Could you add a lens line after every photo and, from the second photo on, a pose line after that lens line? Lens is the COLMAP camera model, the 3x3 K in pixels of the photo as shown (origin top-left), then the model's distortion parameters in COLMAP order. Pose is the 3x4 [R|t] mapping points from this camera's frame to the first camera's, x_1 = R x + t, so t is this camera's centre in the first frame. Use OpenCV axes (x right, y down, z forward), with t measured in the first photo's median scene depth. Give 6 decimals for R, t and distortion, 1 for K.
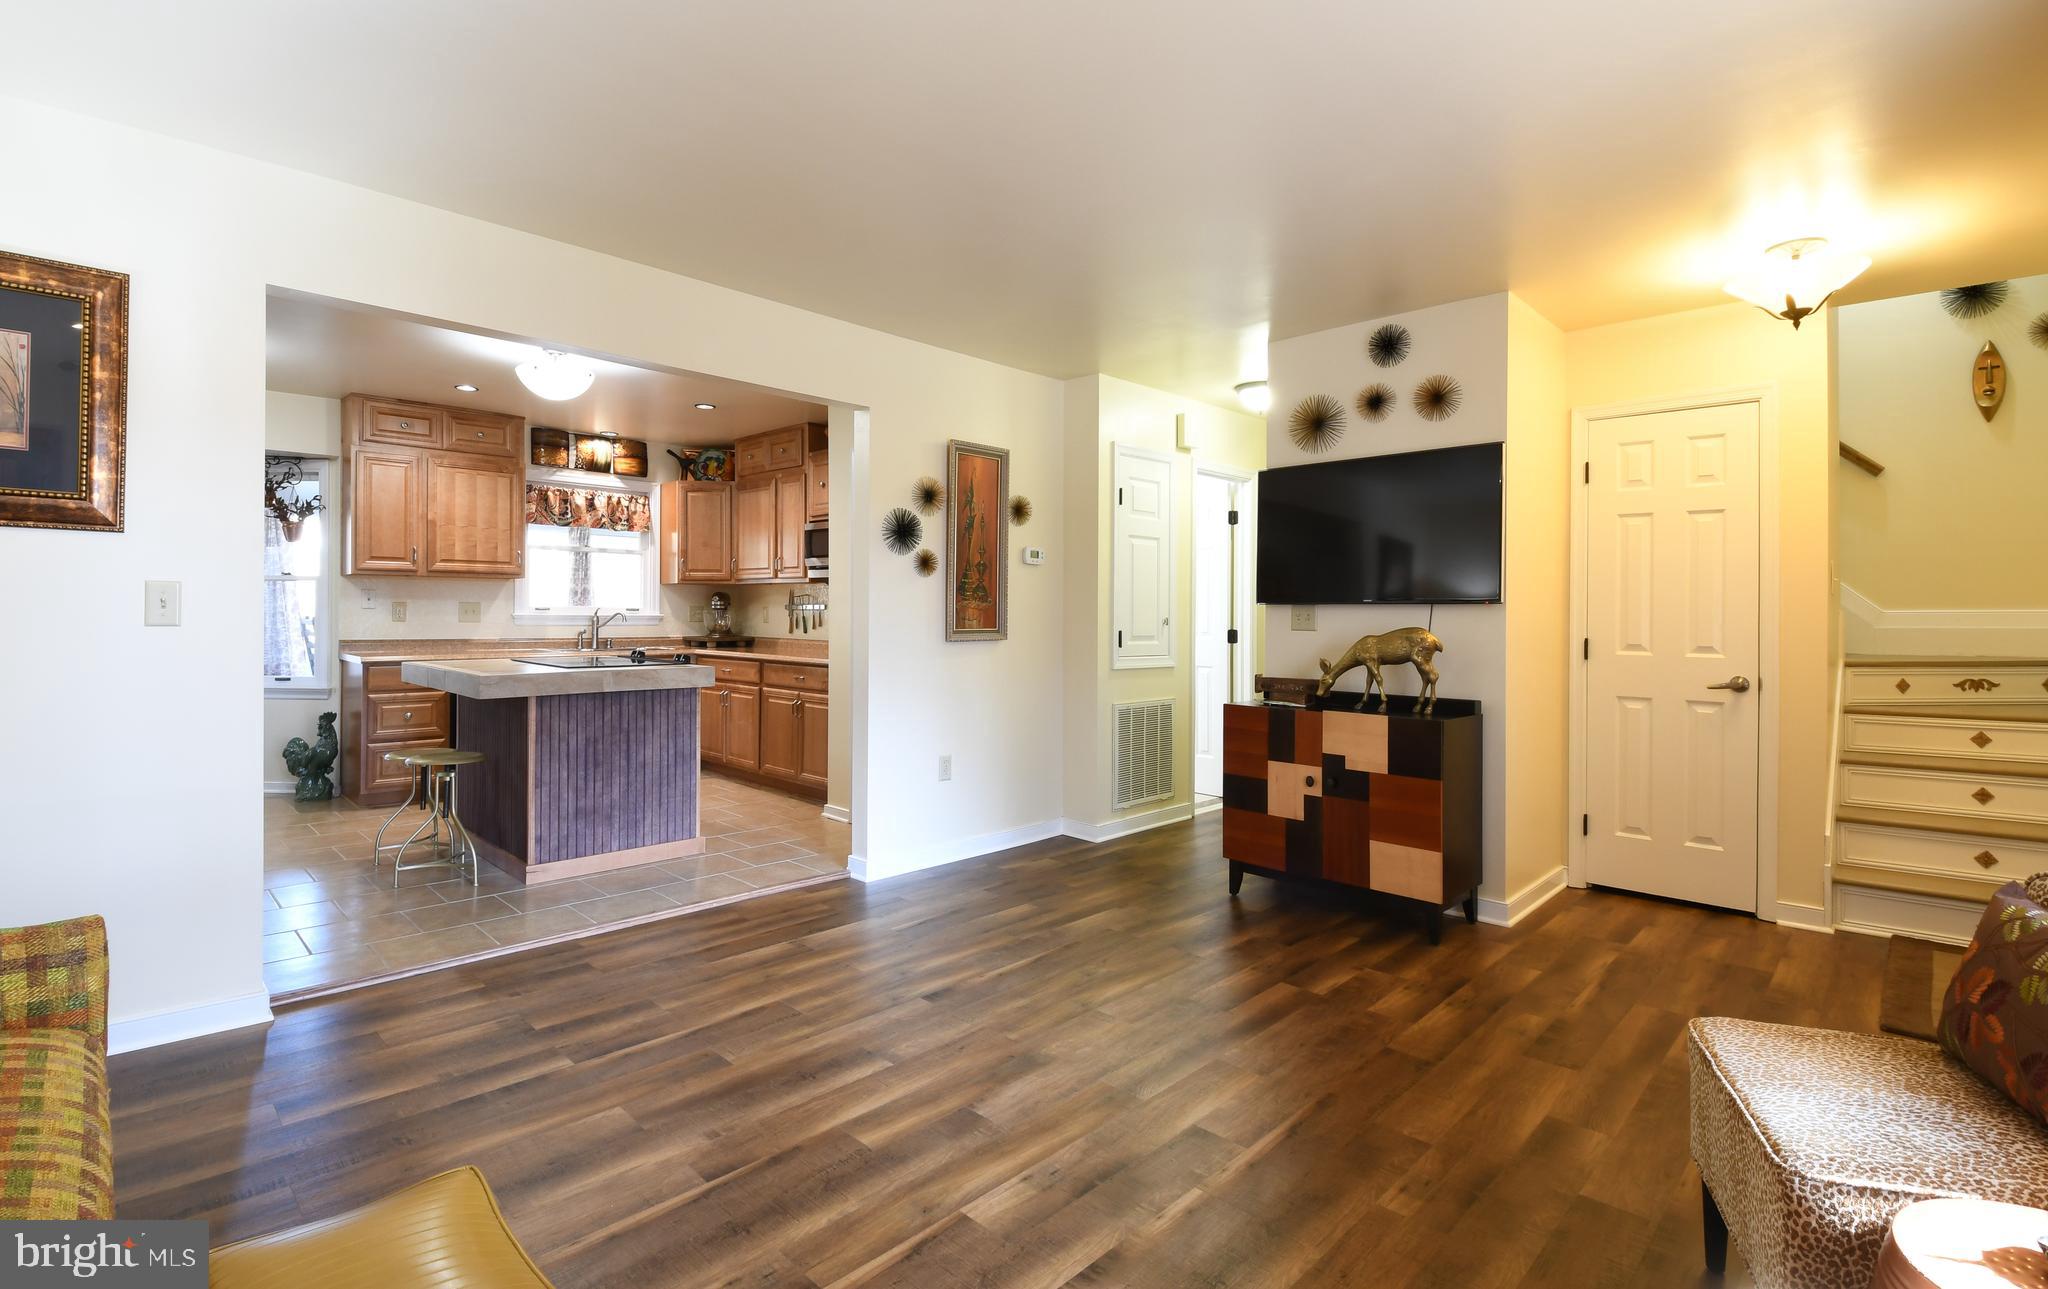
lens RADIAL K [[937.7, 0, 1020.5], [0, 937.7, 611.9], [0, 0, 1]] dist [0.001368, -0.000129]
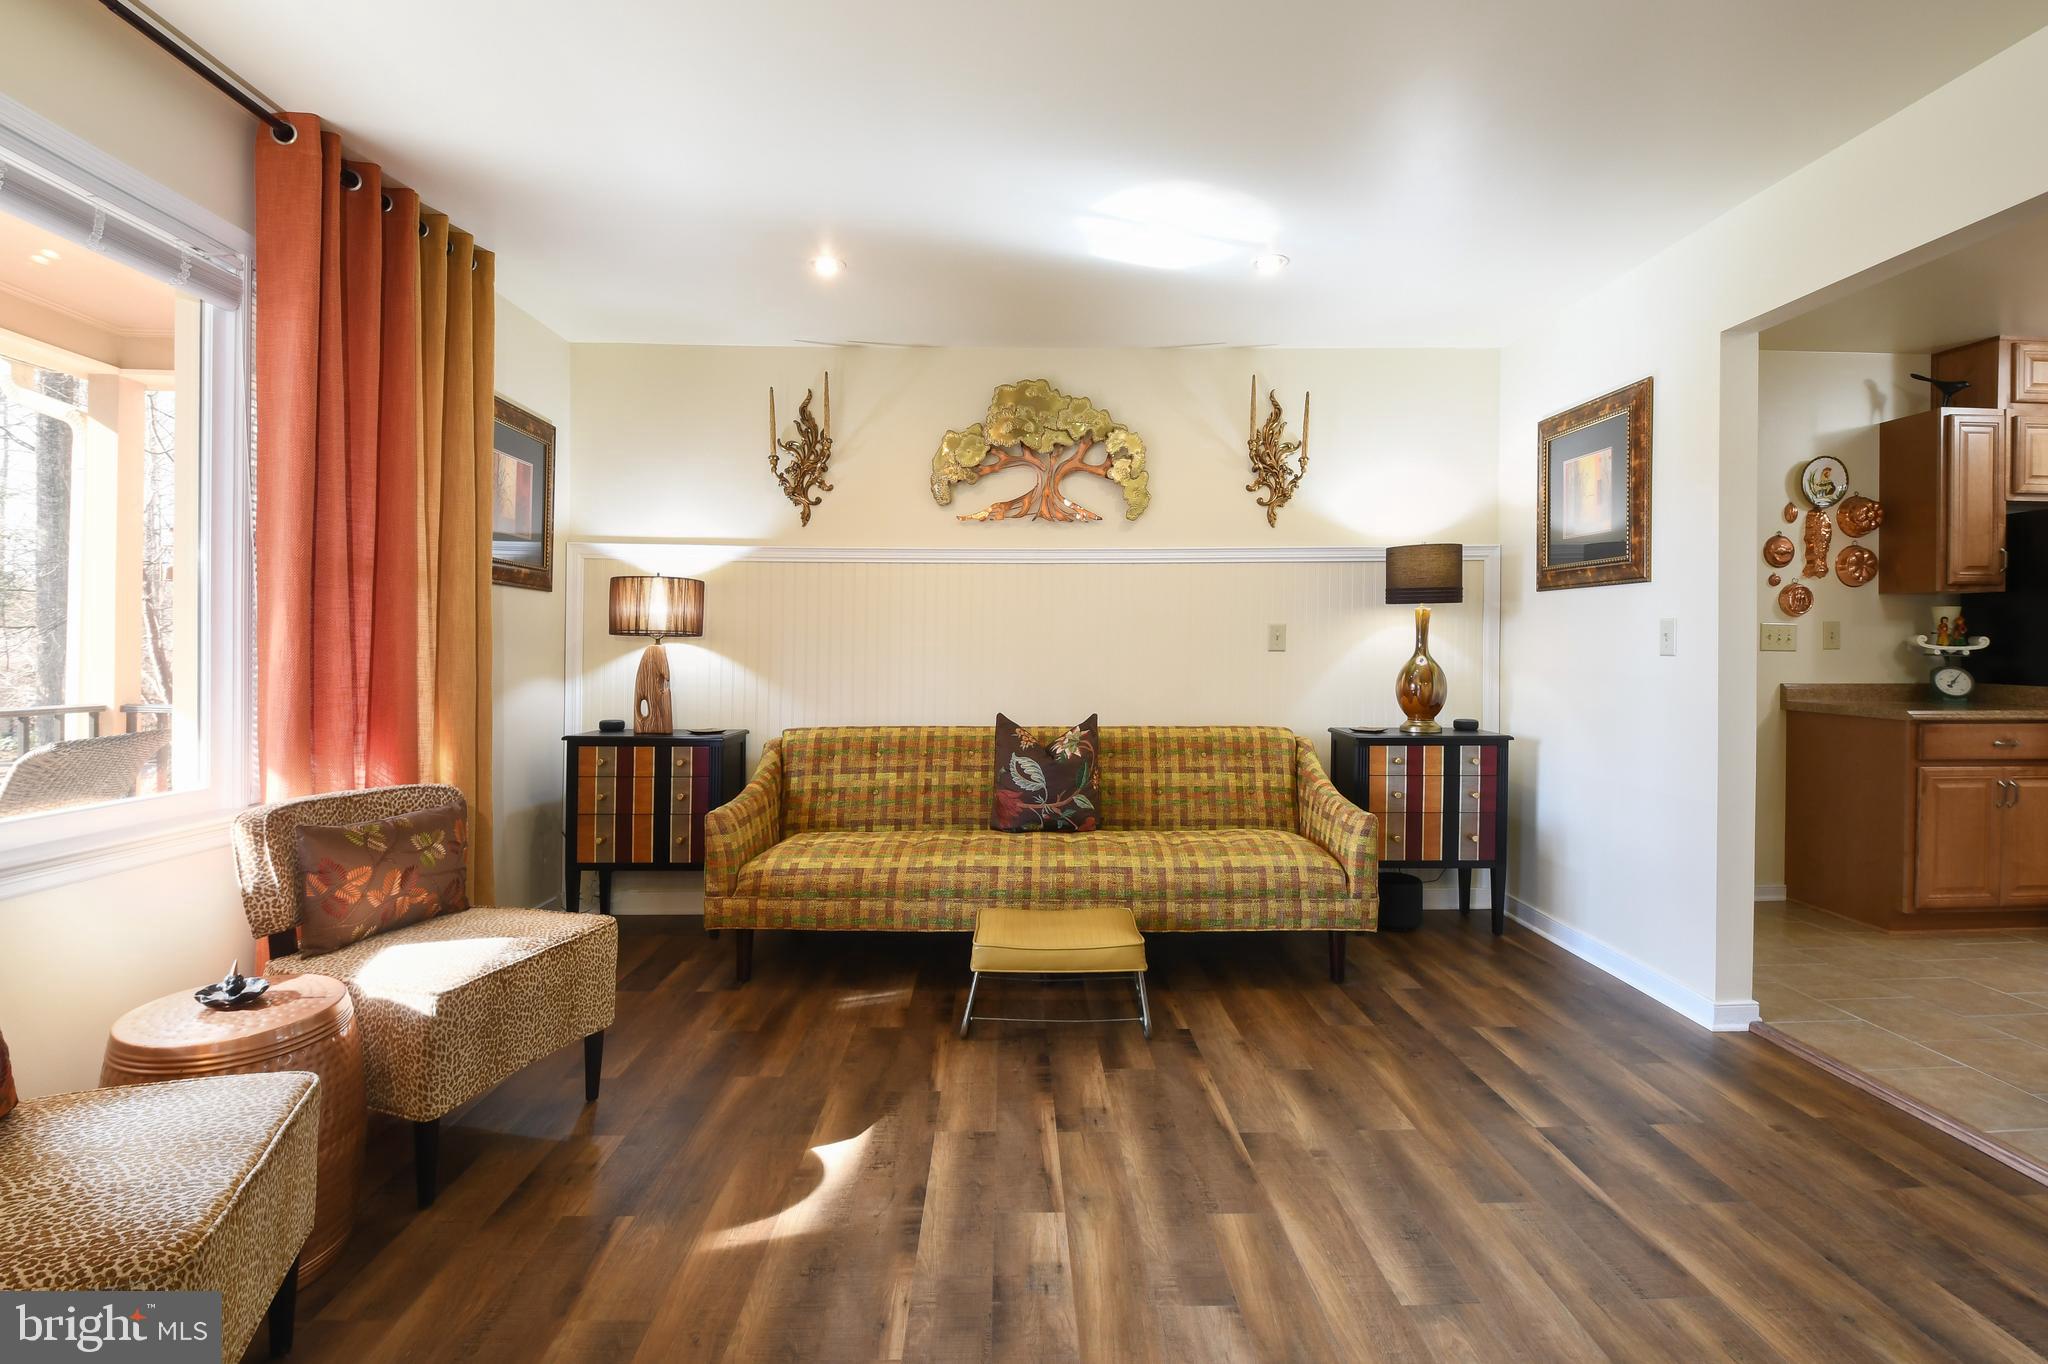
lens RADIAL K [[947.3, 0, 1024.0], [0, 947.3, 656.2], [0, 0, 1]] dist [0.012827, -0.000407]
pose [[-0.698279, 0.002241, -0.715822, 0.300137], [-0.001876, 0.999986, 0.004961, 0.009122], [0.715823, 0.004807, -0.698265, 0.714343]]
